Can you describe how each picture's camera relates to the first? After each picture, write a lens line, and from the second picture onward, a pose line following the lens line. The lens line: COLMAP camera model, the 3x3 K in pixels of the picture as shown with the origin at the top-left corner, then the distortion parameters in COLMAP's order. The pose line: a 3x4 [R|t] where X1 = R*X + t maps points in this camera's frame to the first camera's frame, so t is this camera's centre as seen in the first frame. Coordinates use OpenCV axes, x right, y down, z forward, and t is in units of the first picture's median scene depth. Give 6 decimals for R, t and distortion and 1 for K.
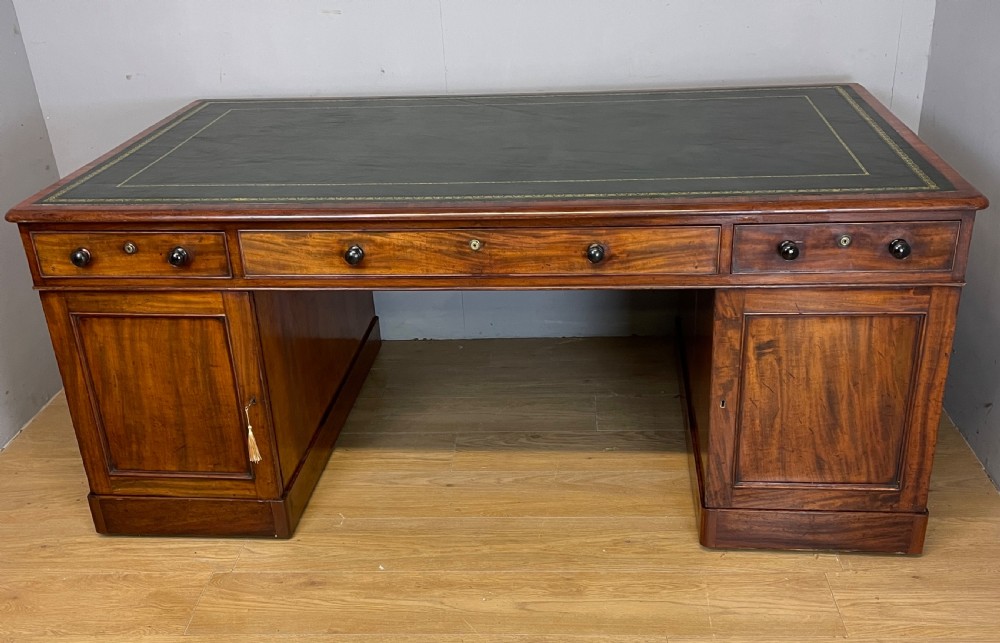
lens RADIAL K [[1010.2, 0, 497.6], [0, 1010.2, 358.0], [0, 0, 1]] dist [0.057841, 0.000000]
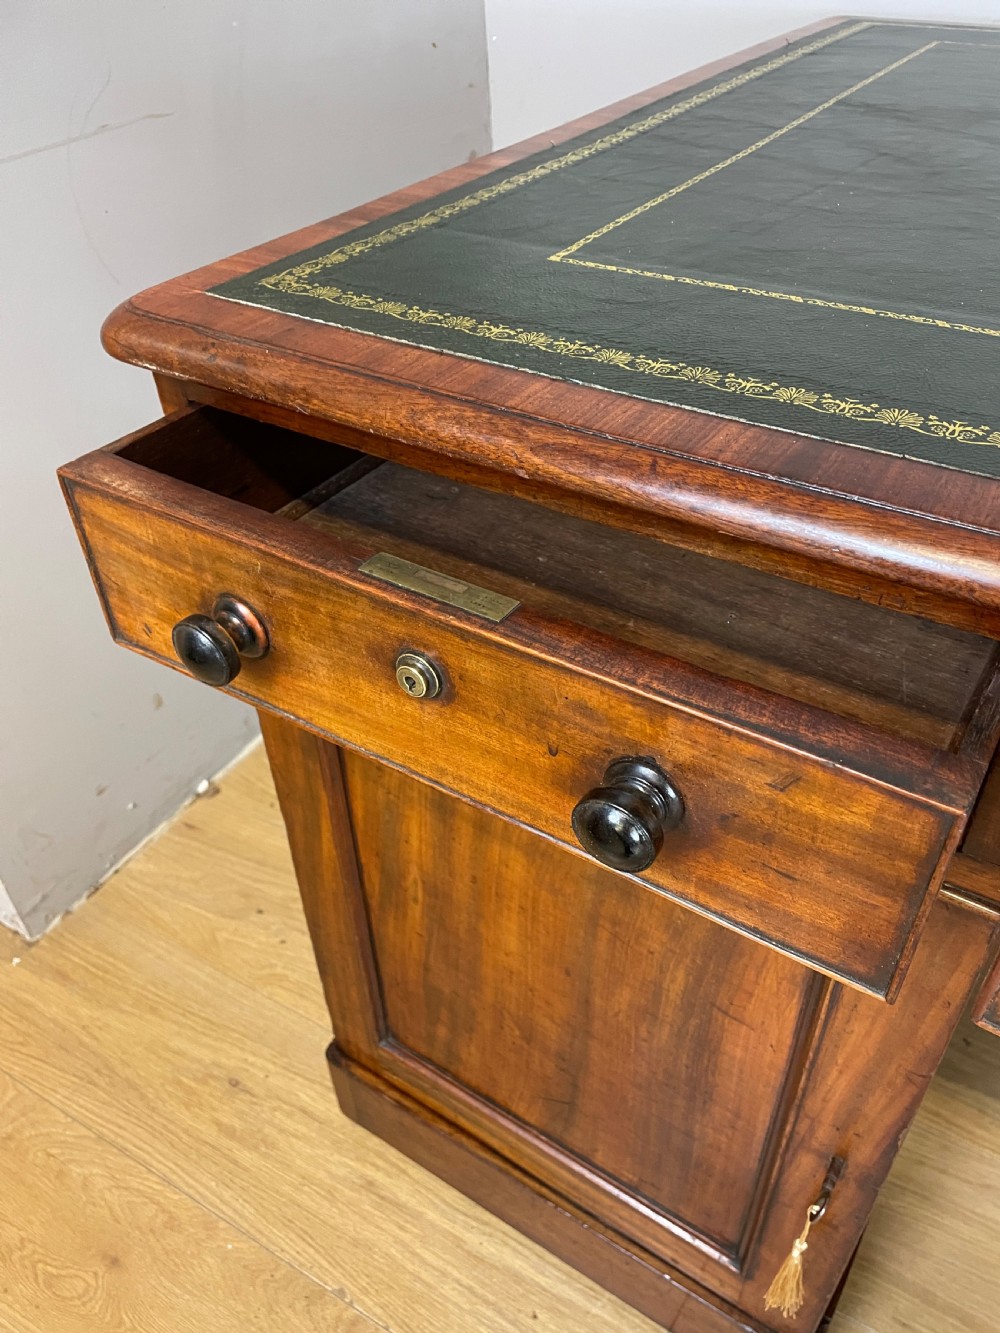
lens RADIAL K [[1012.2, 0, 509.6], [0, 1012.2, 678.4], [0, 0, 1]] dist [0.087581, -0.099873]
pose [[0.891108, 0.305306, -0.335731, -0.276888], [-0.210726, 0.933630, 0.289706, -0.147578], [0.401897, -0.187412, 0.896301, 0.779203]]
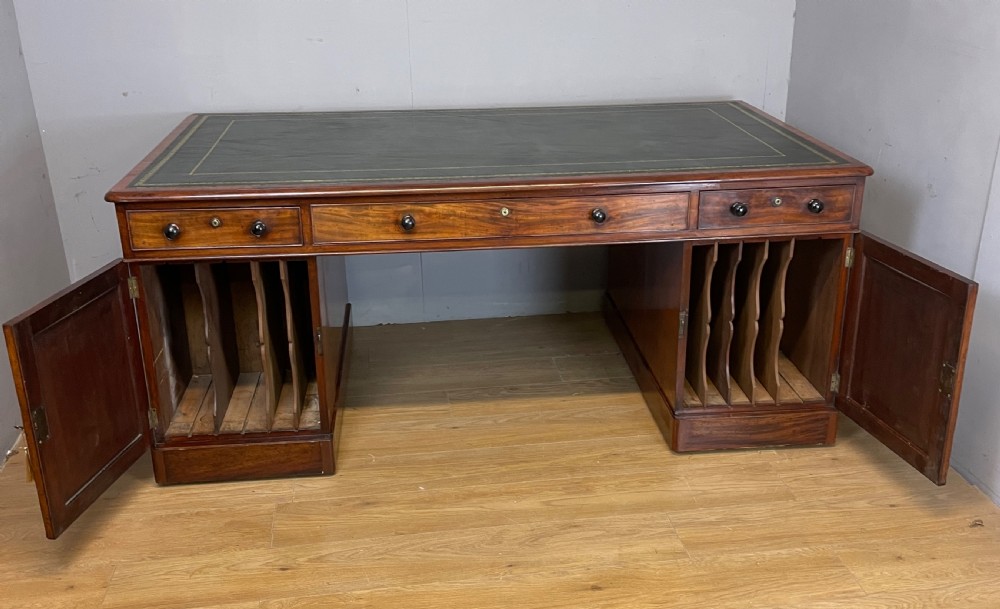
lens RADIAL K [[1009.6, 0, 512.5], [0, 1009.6, 326.2], [0, 0, 1]] dist [0.086539, 0.000000]
pose [[0.978528, -0.041420, 0.201908, -0.260174], [0.057289, 0.995656, -0.073397, 0.118294], [-0.197991, 0.083388, 0.976650, -0.220475]]
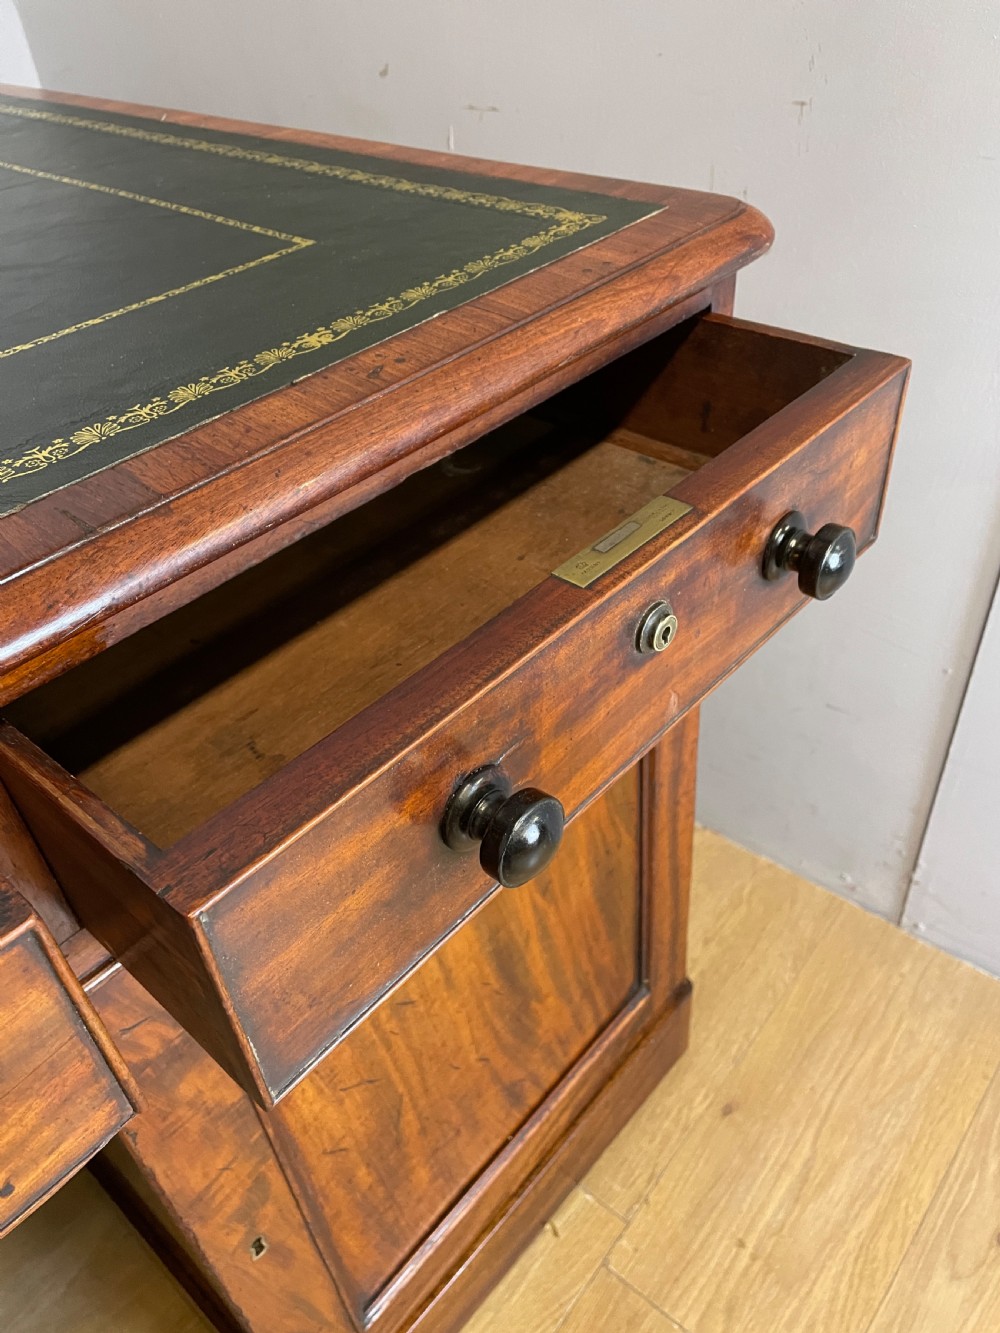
lens RADIAL K [[1012.2, 0, 510.9], [0, 1012.2, 673.4], [0, 0, 1]] dist [0.087581, -0.099873]
pose [[0.588717, -0.512604, 0.625020, 0.168560], [0.390738, 0.857341, 0.335097, -0.146612], [-0.707627, 0.046942, 0.705025, 0.749793]]
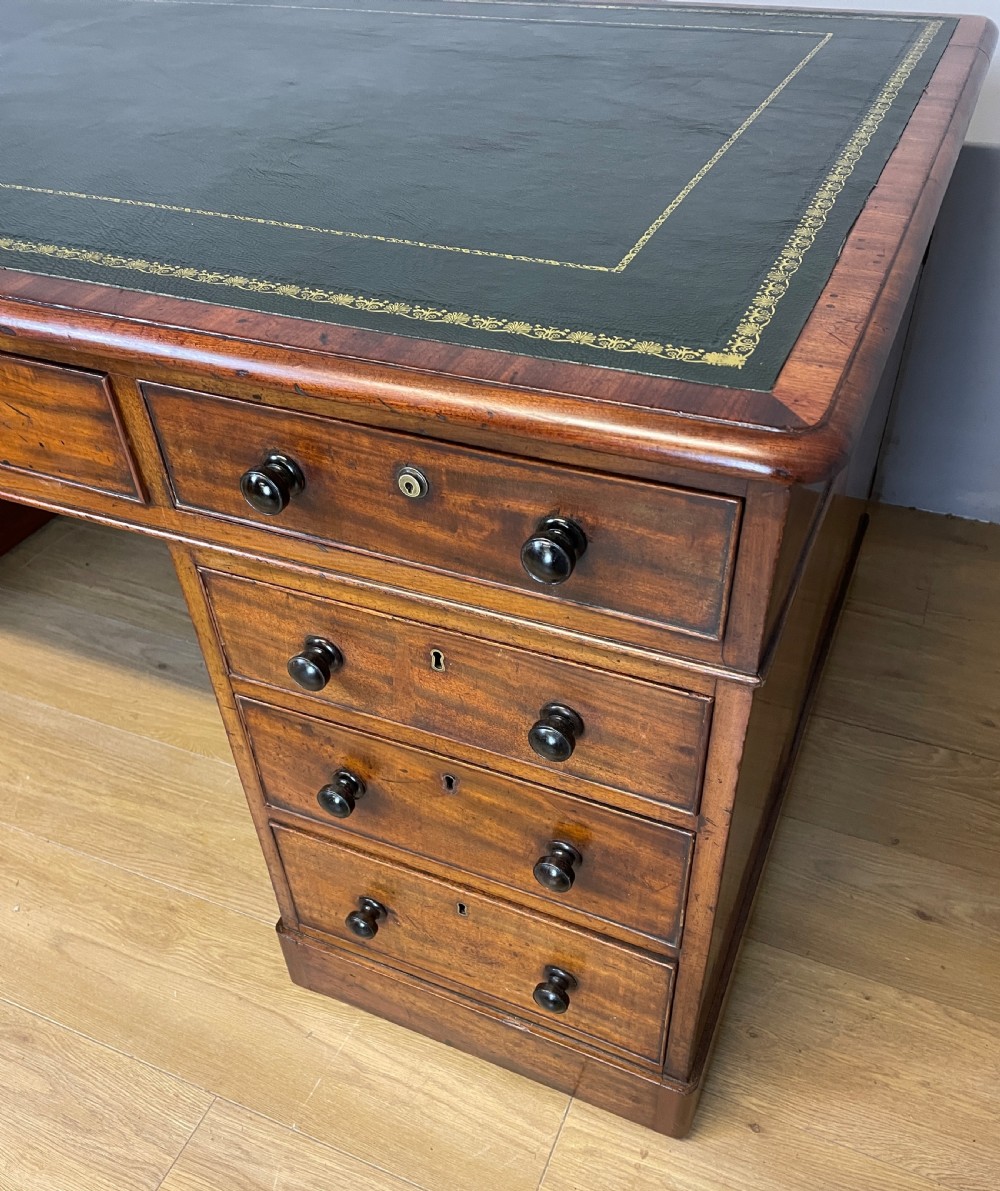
lens RADIAL K [[1008.9, 0, 508.2], [0, 1008.9, 656.2], [0, 0, 1]] dist [0.093695, -0.098435]
pose [[0.939265, 0.240126, -0.245197, 0.371312], [-0.163495, 0.941252, 0.295491, -0.123525], [0.301747, -0.237456, 0.923344, 0.578545]]
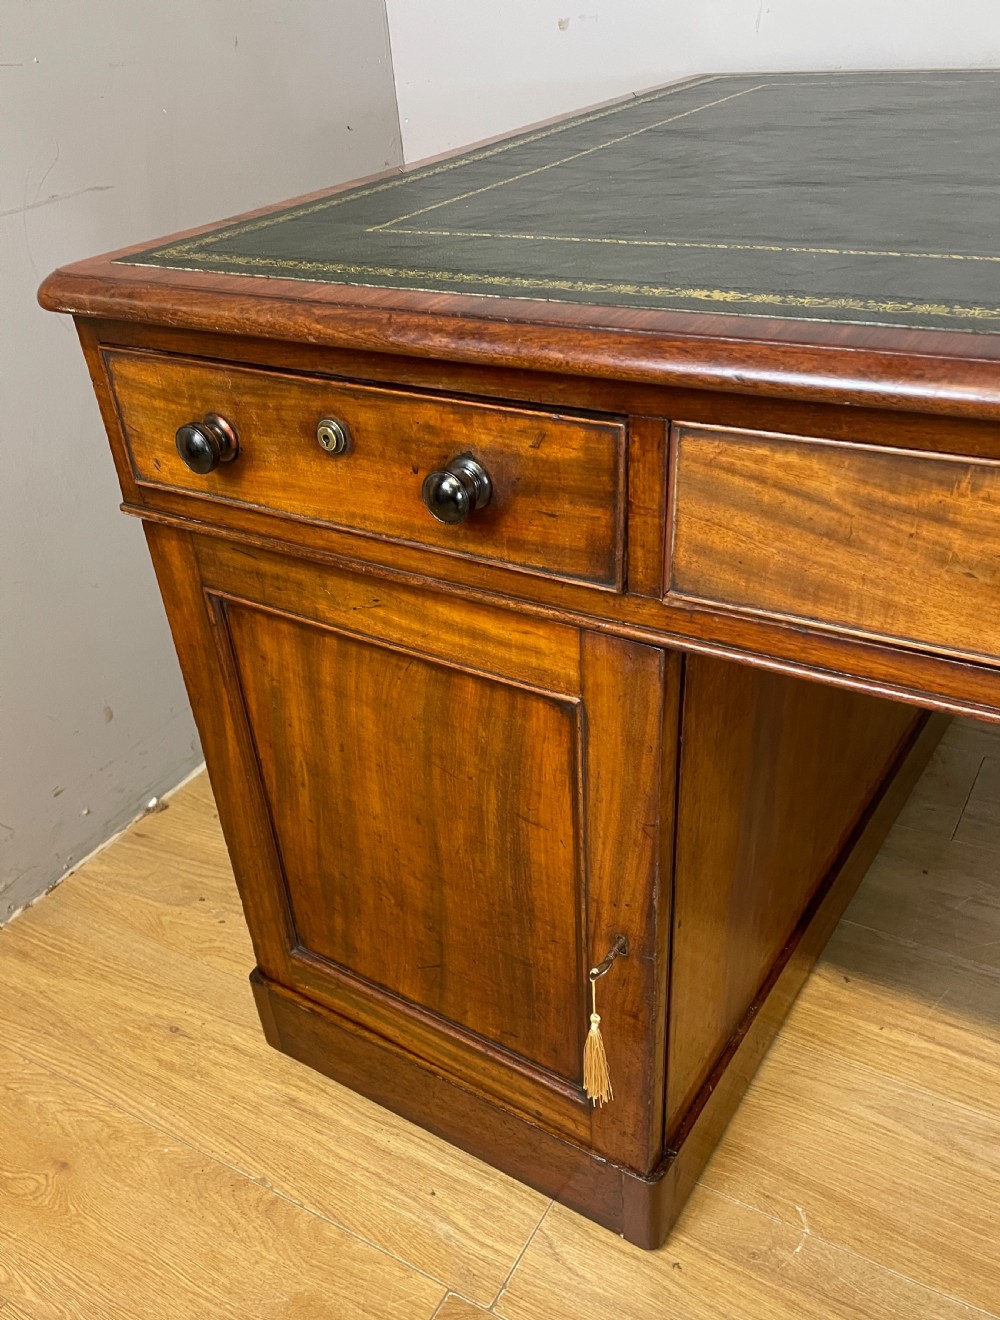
lens RADIAL K [[1111.2, 0, 463.9], [0, 1111.2, 750.5], [0, 0, 1]] dist [0.057700, 0.001585]
pose [[0.881945, 0.249774, -0.399734, -0.163004], [-0.169856, 0.959491, 0.224779, -0.097017], [0.439685, -0.130345, 0.888644, 0.688818]]
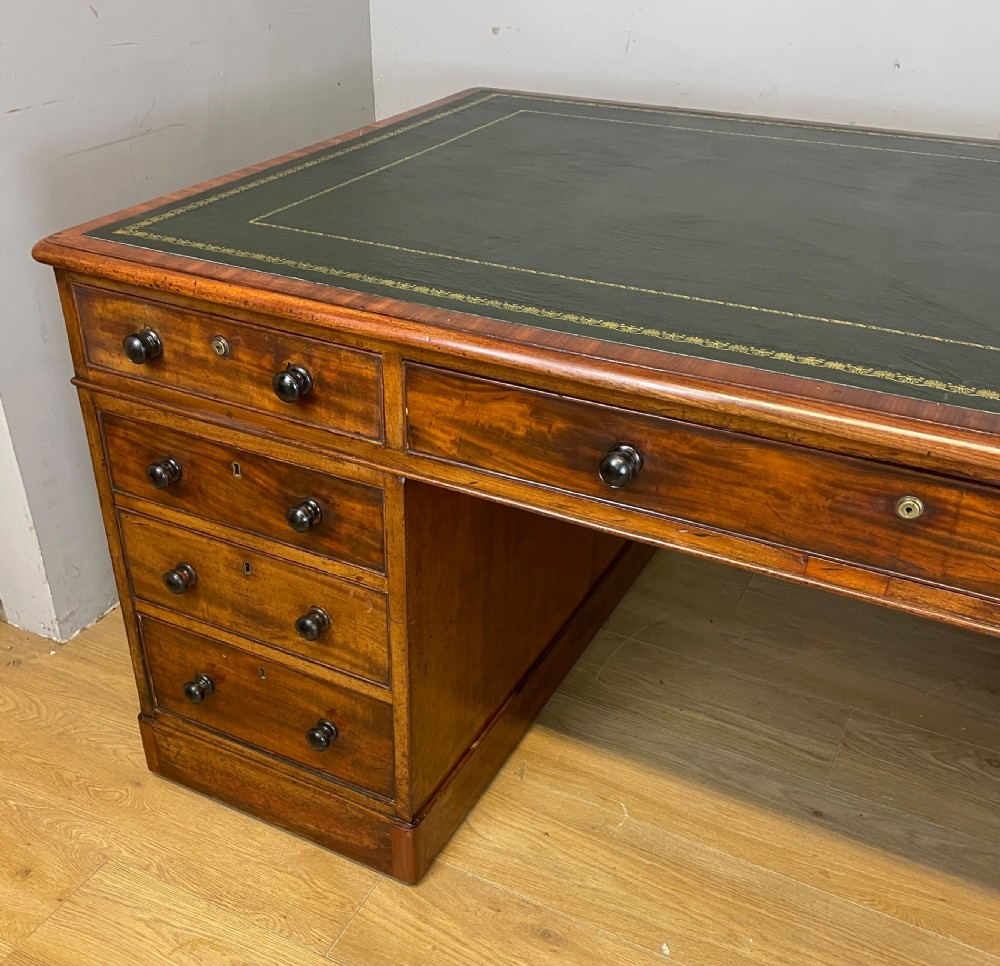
lens RADIAL K [[1082.4, 0, 464.5], [0, 1082.4, 553.6], [0, 0, 1]] dist [0.084884, 0.000000]
pose [[0.909332, 0.269890, -0.316663, -0.088169], [-0.229045, 0.960085, 0.160547, -0.085045], [0.347353, -0.073460, 0.934853, 0.428884]]
